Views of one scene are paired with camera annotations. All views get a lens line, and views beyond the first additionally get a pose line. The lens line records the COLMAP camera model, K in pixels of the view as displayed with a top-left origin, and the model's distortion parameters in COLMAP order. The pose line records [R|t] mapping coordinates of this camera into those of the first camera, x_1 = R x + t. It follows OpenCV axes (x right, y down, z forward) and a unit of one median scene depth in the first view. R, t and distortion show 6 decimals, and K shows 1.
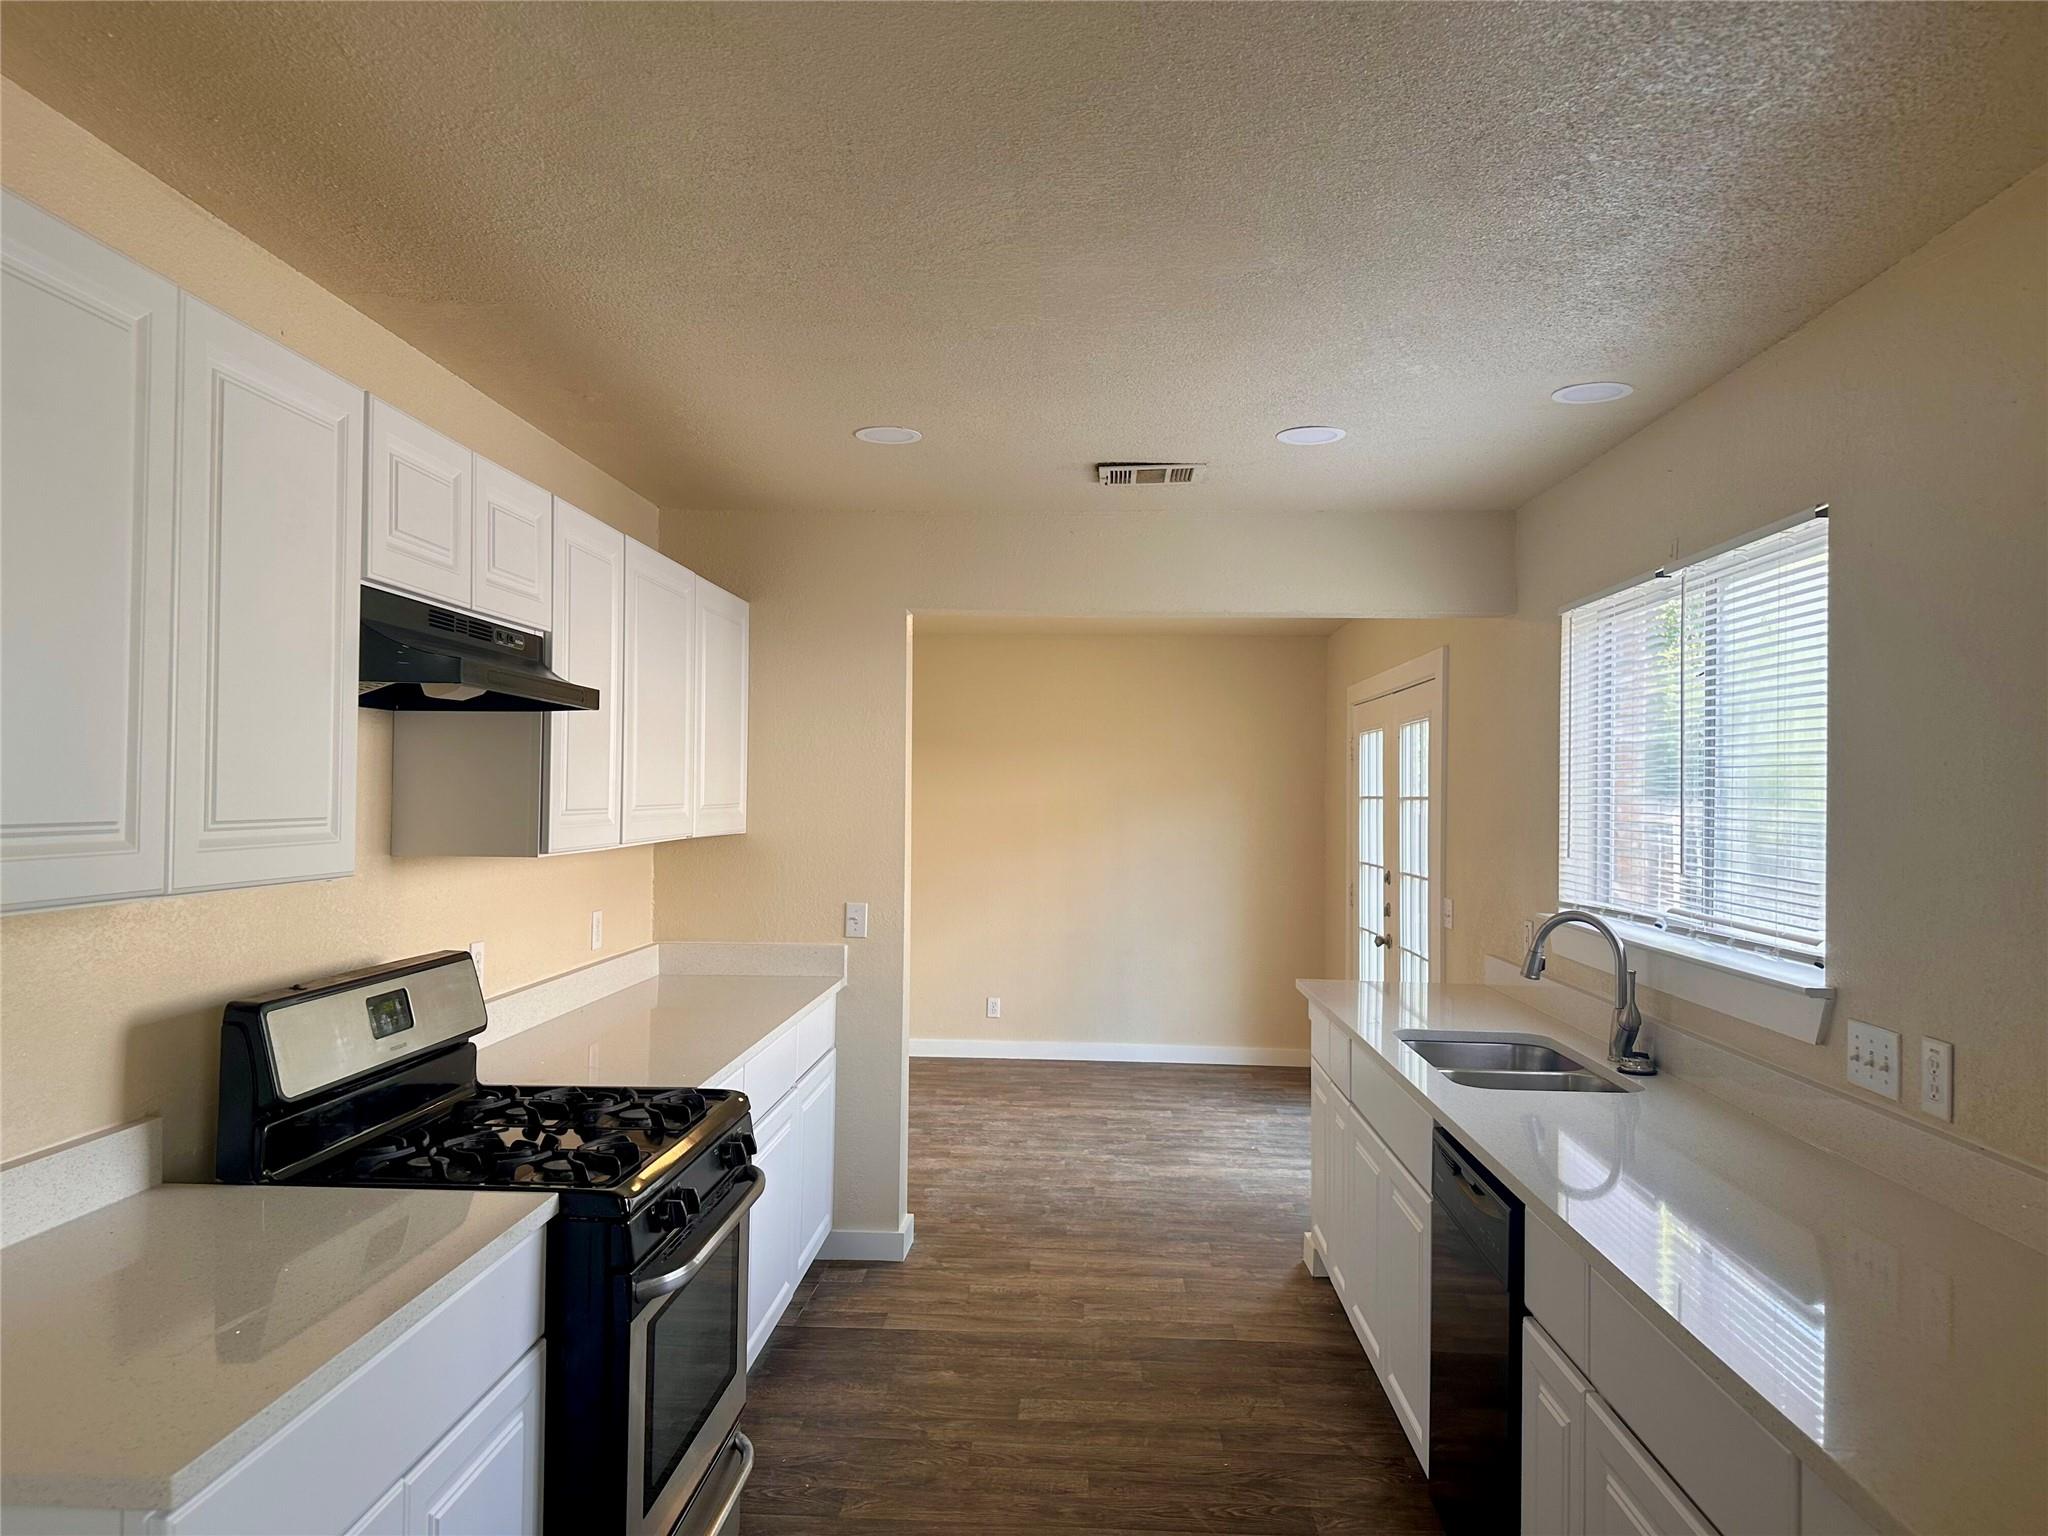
lens RADIAL K [[1420.2, 0, 1024.0], [0, 1420.2, 768.0], [0, 0, 1]] dist [0.056748, -0.000003]
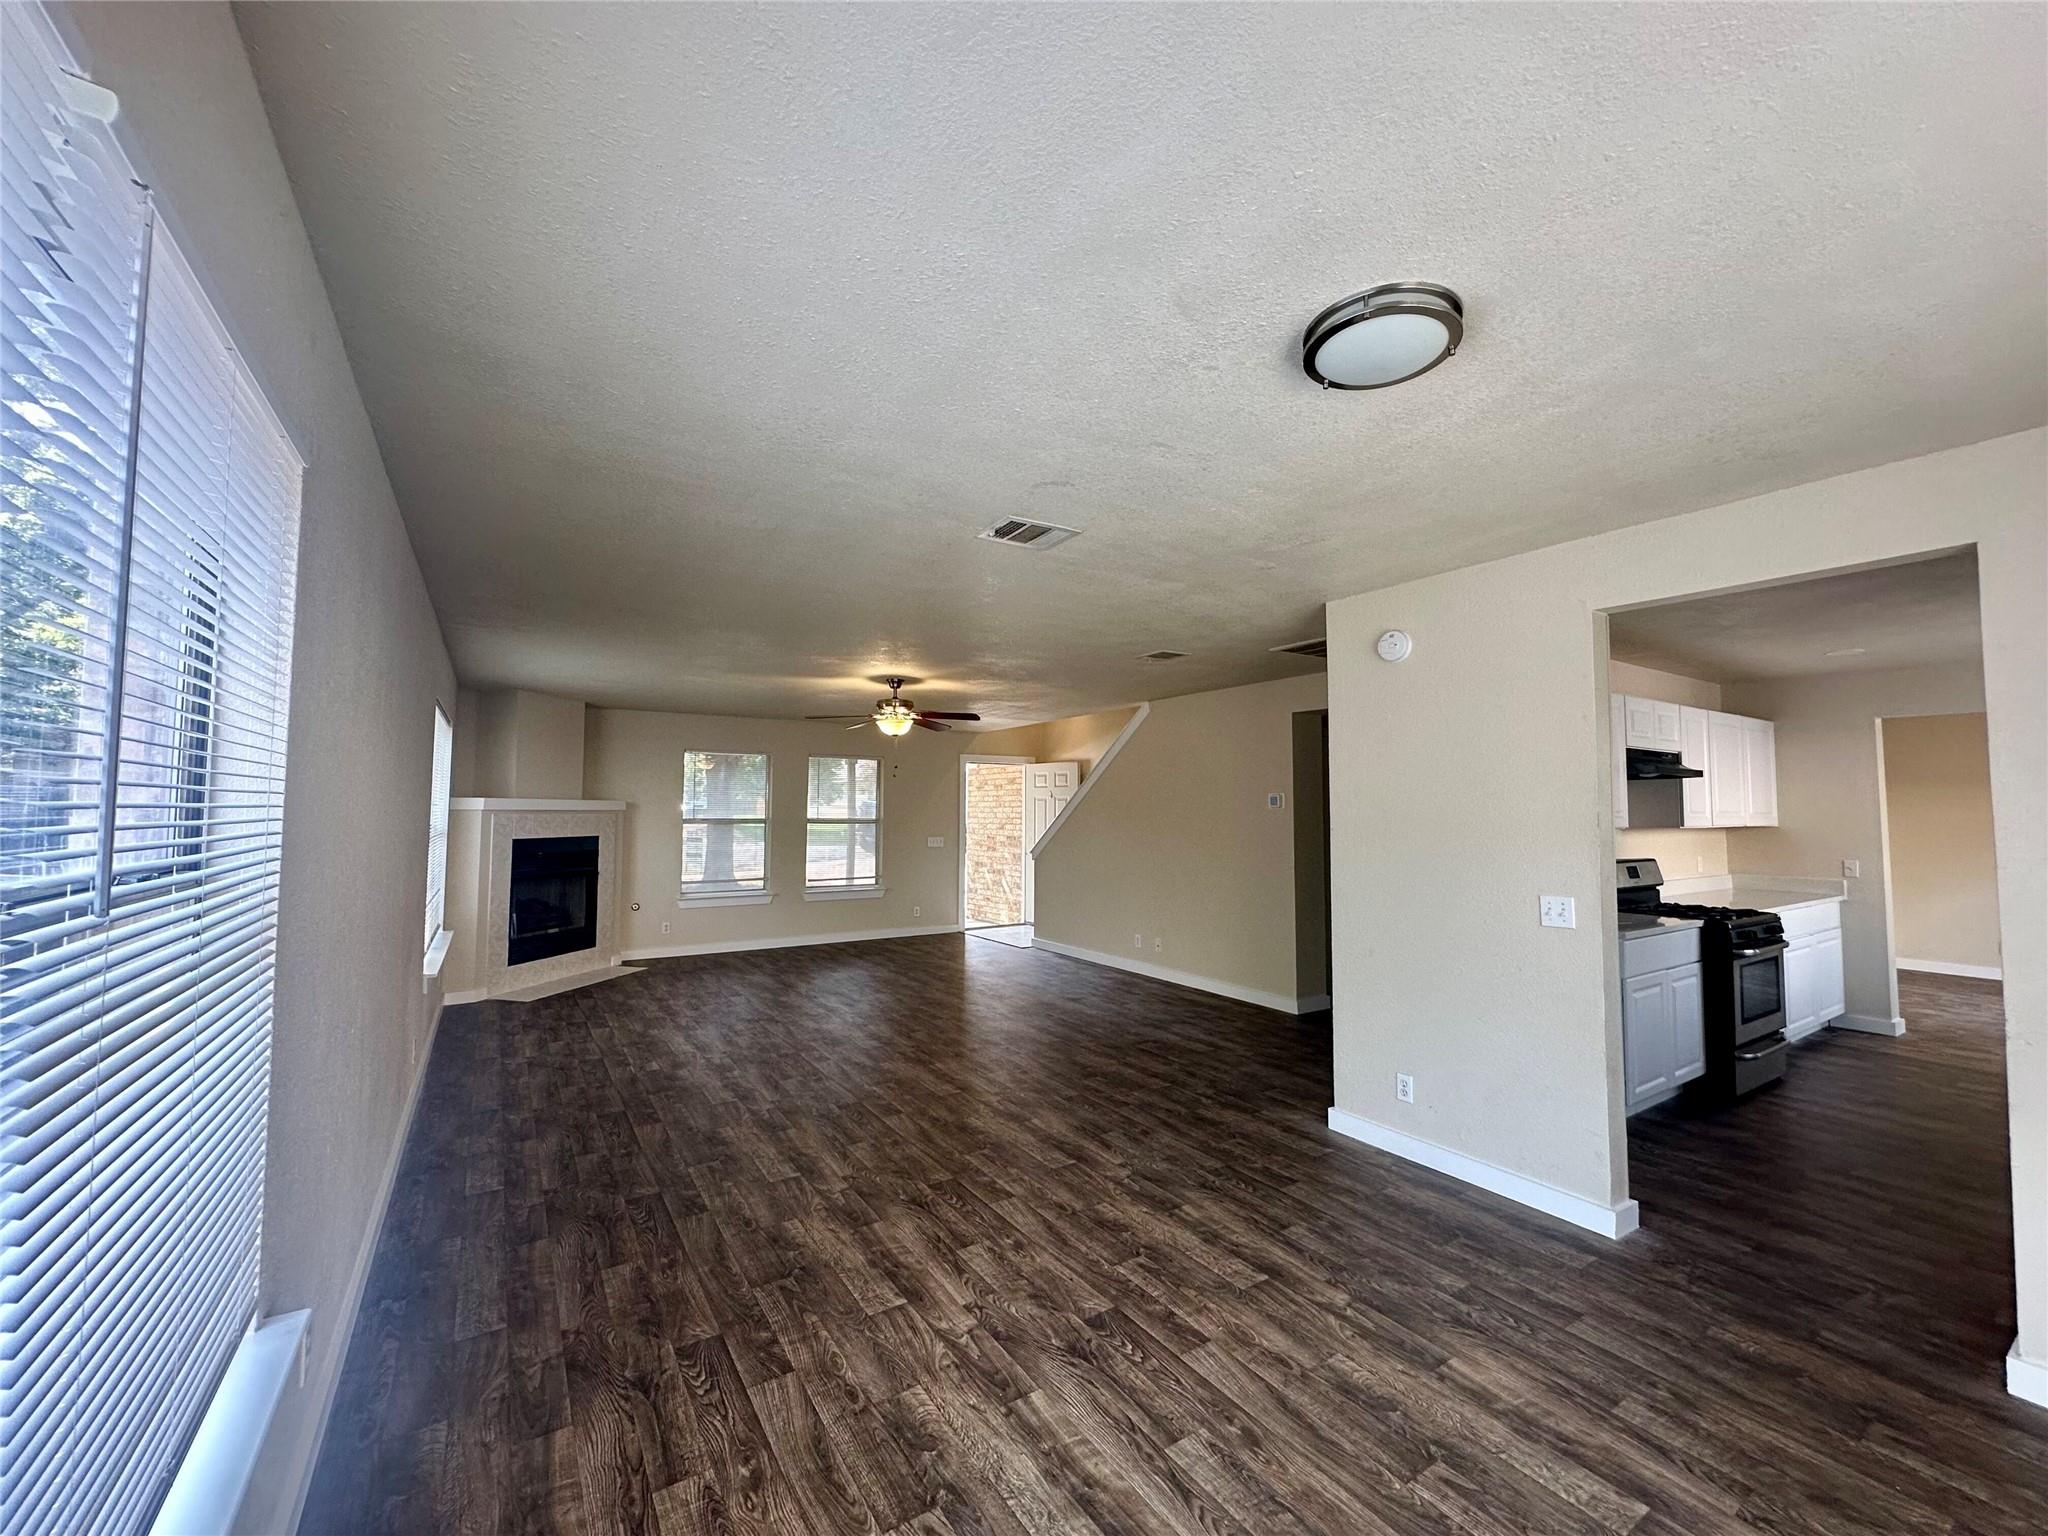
lens RADIAL K [[814.9, 0, 1024.0], [0, 814.9, 768.0], [0, 0, 1]] dist [0.000127, 0.000157]
pose [[0.580490, -0.051669, -0.812626, 0.248850], [0.013933, 0.998469, -0.053532, 0.010006], [0.814148, 0.019753, 0.580321, -1.087135]]
